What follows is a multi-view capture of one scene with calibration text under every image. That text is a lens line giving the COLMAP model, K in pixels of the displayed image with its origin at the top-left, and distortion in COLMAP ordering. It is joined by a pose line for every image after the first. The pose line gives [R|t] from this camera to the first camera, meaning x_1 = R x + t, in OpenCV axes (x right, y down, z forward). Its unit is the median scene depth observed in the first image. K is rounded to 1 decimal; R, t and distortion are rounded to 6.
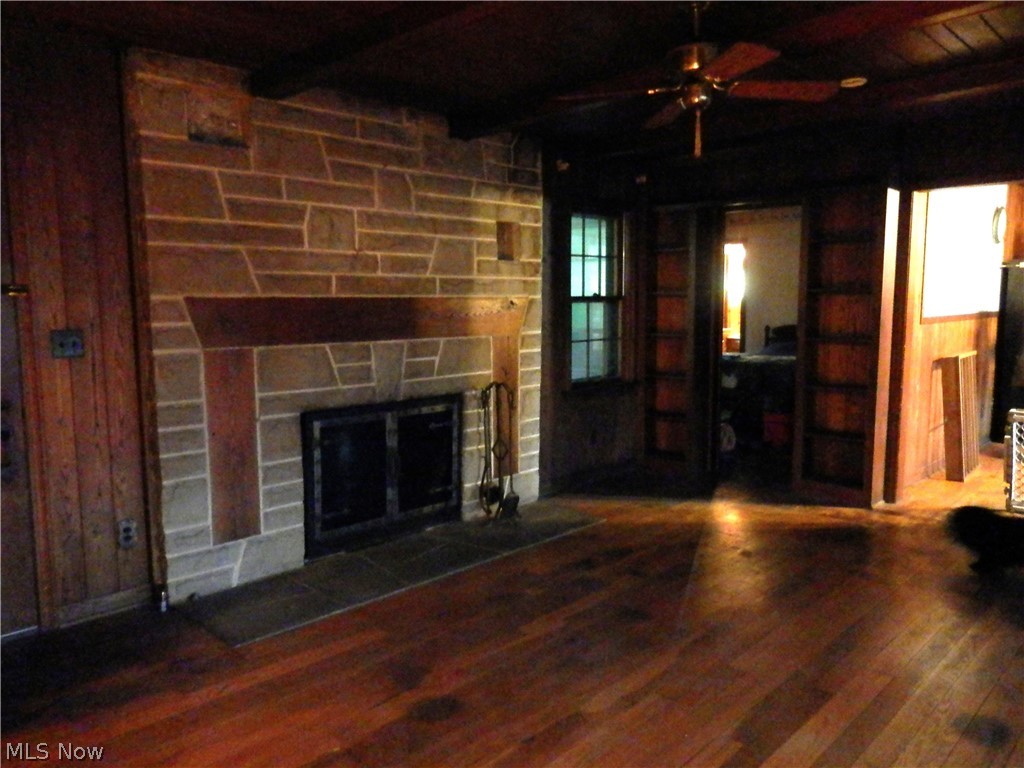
lens RADIAL K [[767.3, 0, 512.0], [0, 767.3, 384.0], [0, 0, 1]] dist [0.003017, 0.001465]
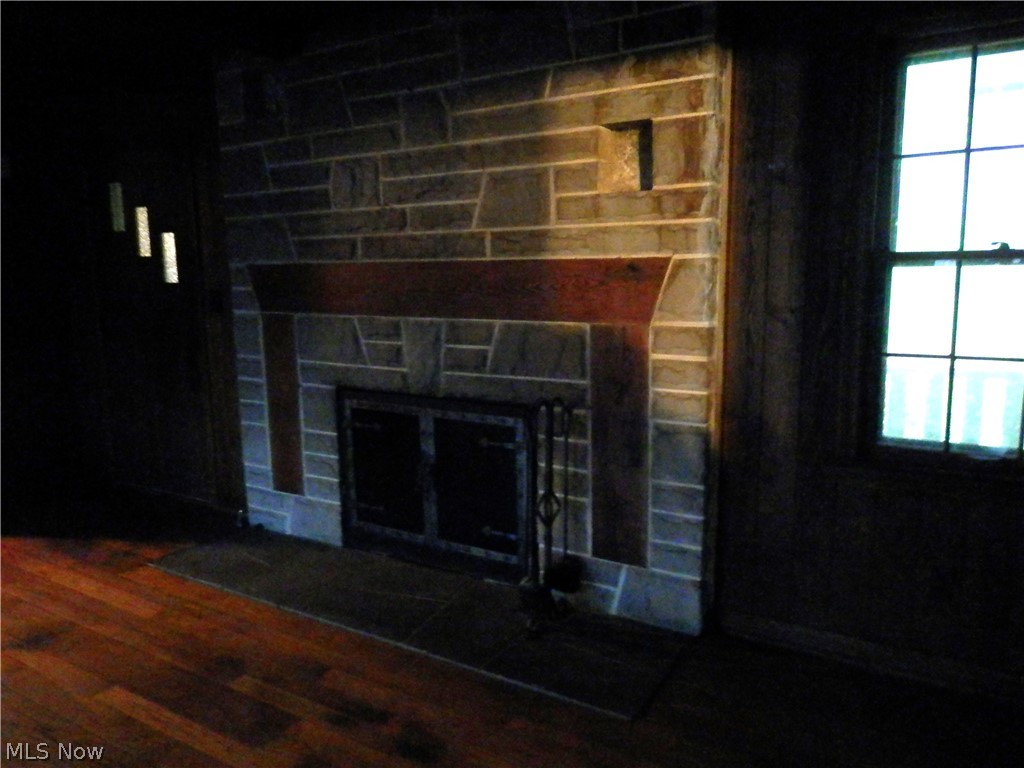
lens RADIAL K [[767.3, 0, 512.0], [0, 767.3, 384.0], [0, 0, 1]] dist [0.003017, 0.001465]
pose [[0.207473, 0.151104, -0.966500, 0.636515], [-0.093562, 0.986534, 0.134152, -0.105590], [0.973756, 0.062595, 0.218817, 0.943148]]
